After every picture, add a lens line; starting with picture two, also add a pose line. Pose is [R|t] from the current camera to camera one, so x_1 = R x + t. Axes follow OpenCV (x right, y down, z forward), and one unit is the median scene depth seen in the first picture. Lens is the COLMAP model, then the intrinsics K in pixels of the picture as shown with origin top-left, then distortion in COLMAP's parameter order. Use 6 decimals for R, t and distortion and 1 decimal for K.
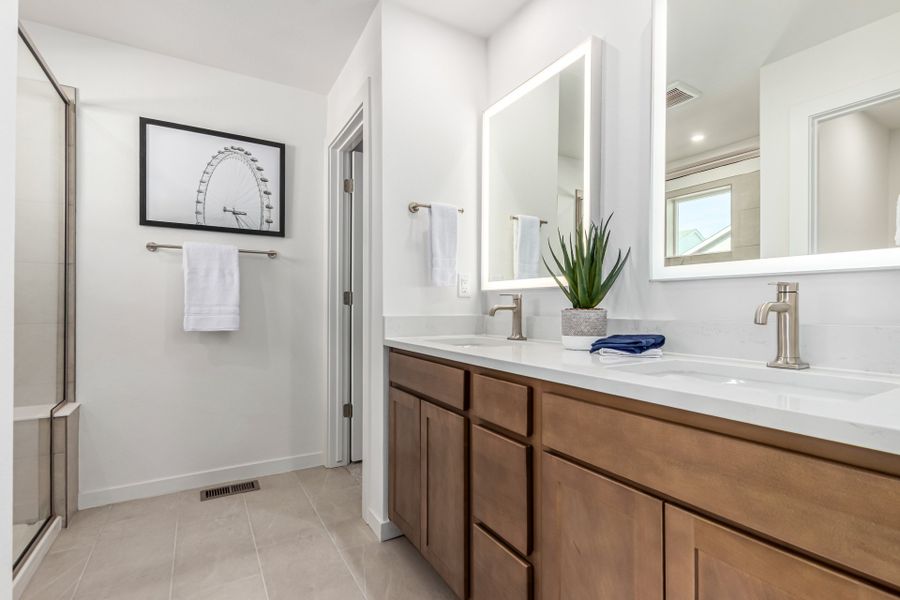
lens RADIAL K [[428.8, 0, 451.1], [0, 428.8, 304.5], [0, 0, 1]] dist [0.005356, -0.000246]
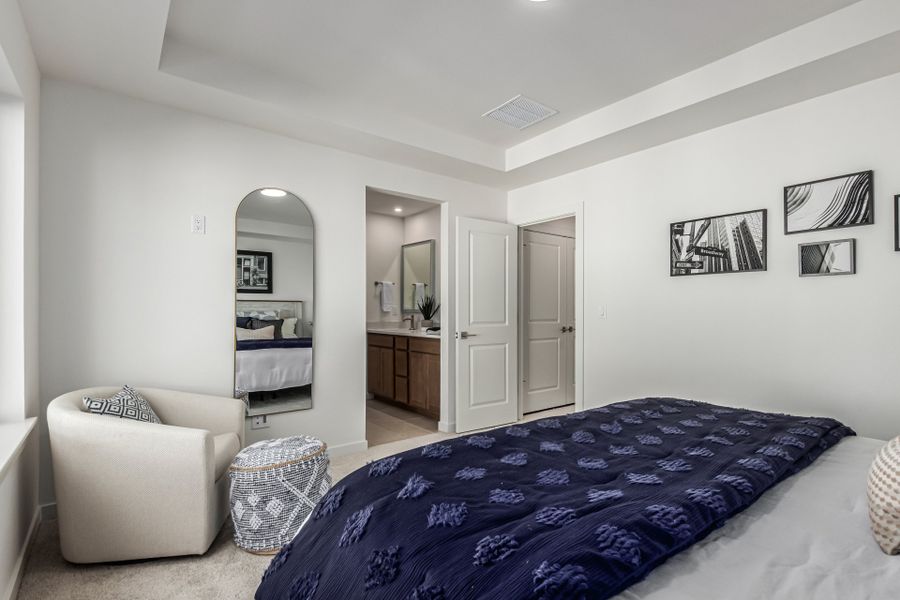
lens RADIAL K [[428.8, 0, 450.2], [0, 428.8, 306.5], [0, 0, 1]] dist [0.005356, -0.000246]
pose [[0.990647, -0.003296, 0.136406, 0.013669], [0.003774, 0.999988, -0.003243, -0.090025], [-0.136394, 0.003727, 0.990648, -2.655328]]
